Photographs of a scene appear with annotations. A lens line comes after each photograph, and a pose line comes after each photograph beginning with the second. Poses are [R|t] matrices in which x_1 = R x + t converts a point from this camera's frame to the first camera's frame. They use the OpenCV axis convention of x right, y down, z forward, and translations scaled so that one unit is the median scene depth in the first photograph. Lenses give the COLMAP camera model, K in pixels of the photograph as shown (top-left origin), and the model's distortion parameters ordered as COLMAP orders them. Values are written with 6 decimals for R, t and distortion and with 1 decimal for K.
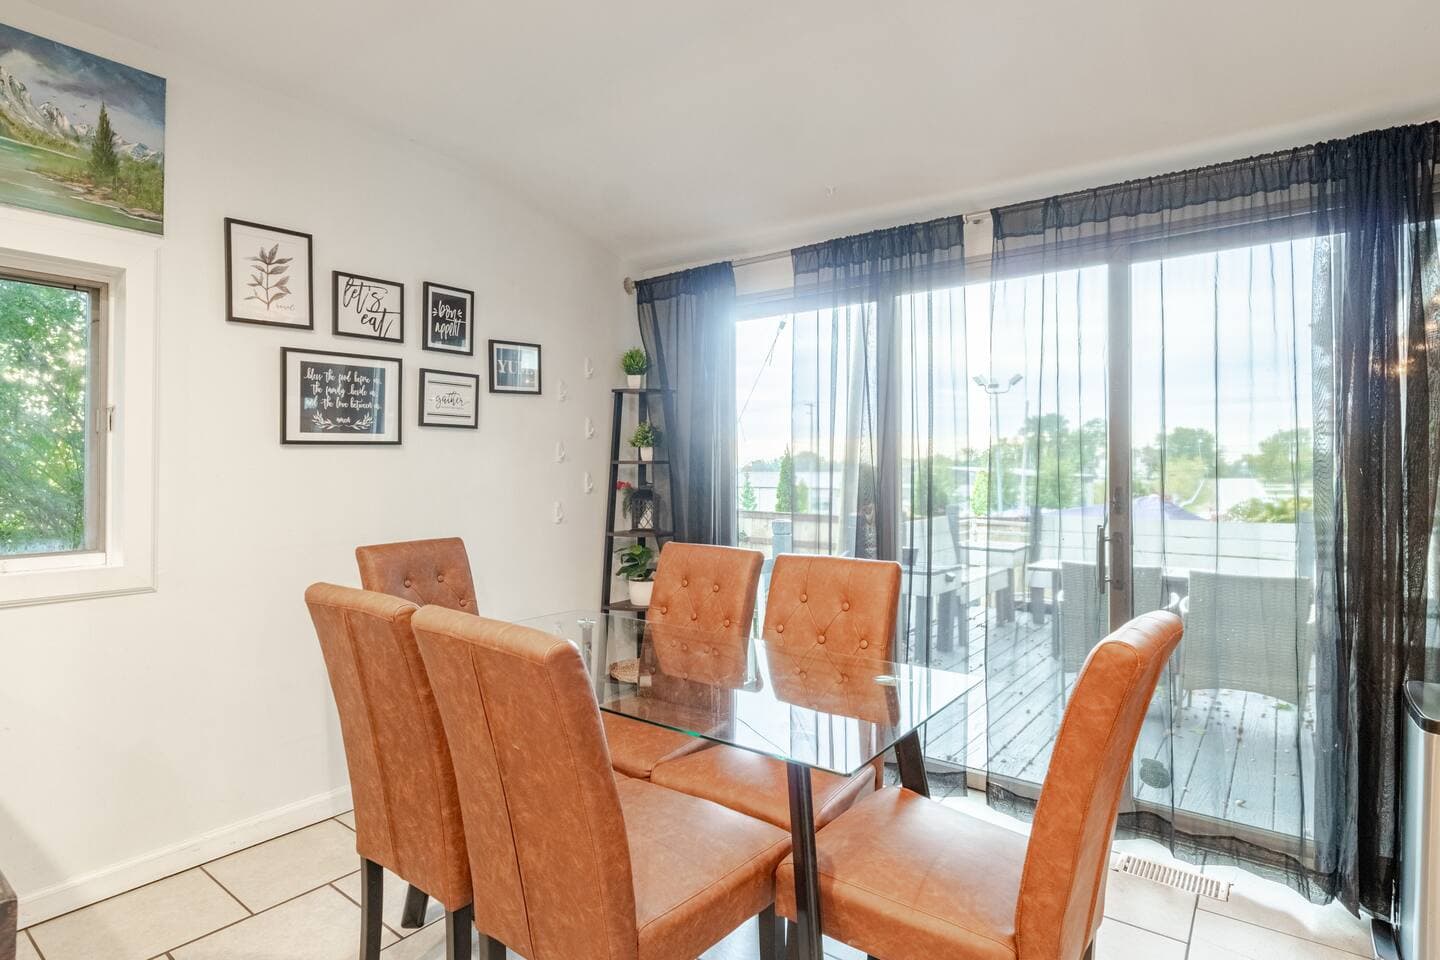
lens RADIAL K [[744.3, 0, 709.4], [0, 744.3, 477.9], [0, 0, 1]] dist [-0.010460, 0.000981]
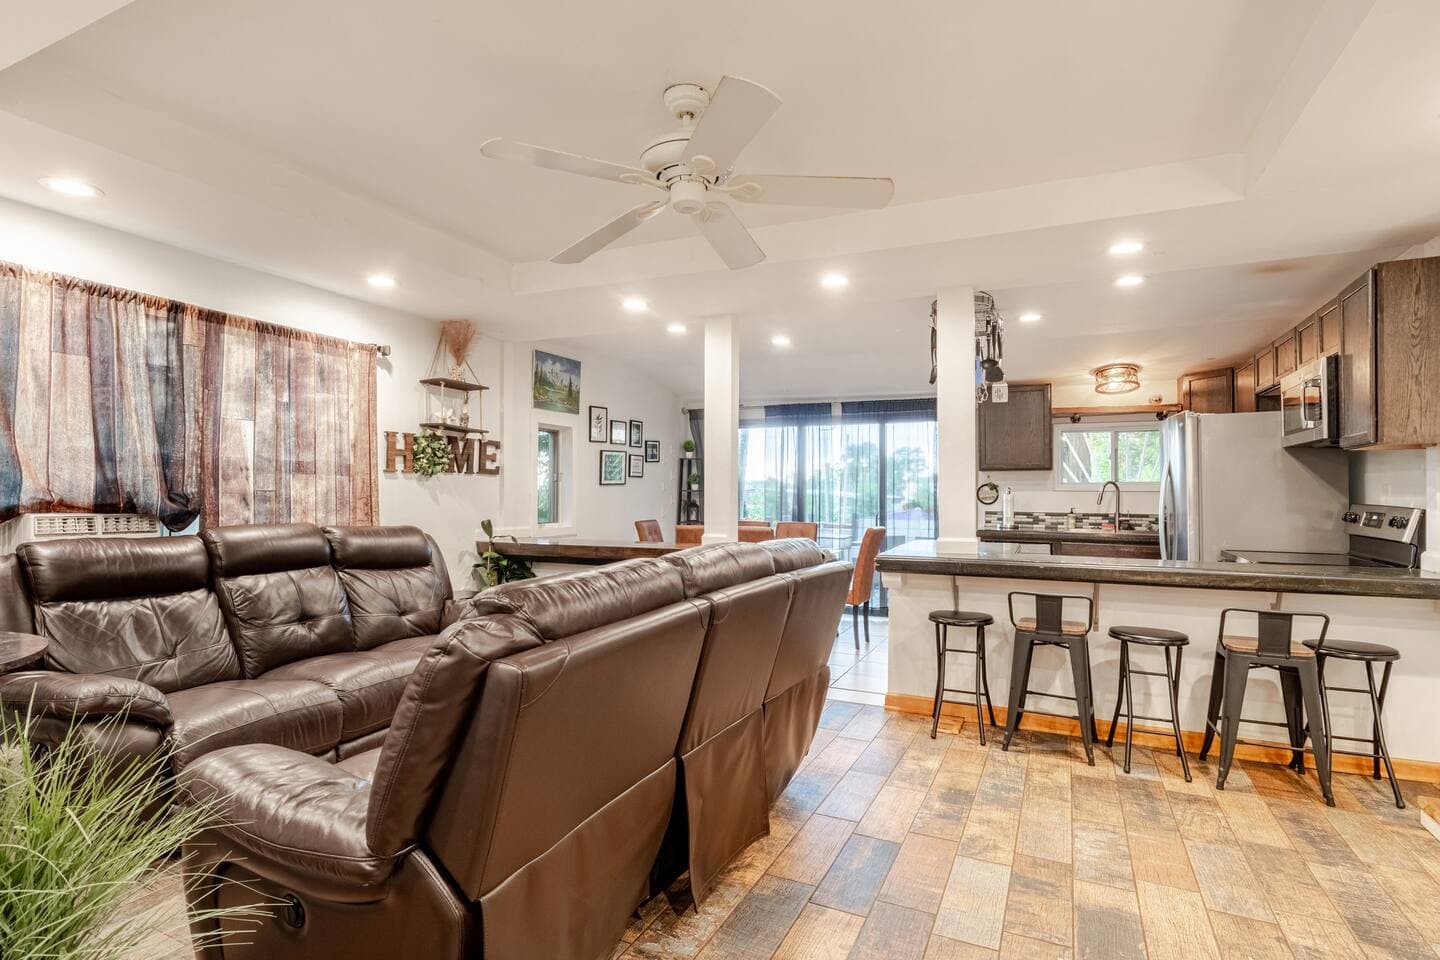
lens RADIAL K [[743.4, 0, 717.2], [0, 743.4, 490.8], [0, 0, 1]] dist [-0.000877, 0.000502]
pose [[0.973462, -0.000297, 0.228850, -0.652798], [0.003197, 0.999919, -0.012303, 0.008297], [-0.228828, 0.012709, 0.973384, -1.473605]]
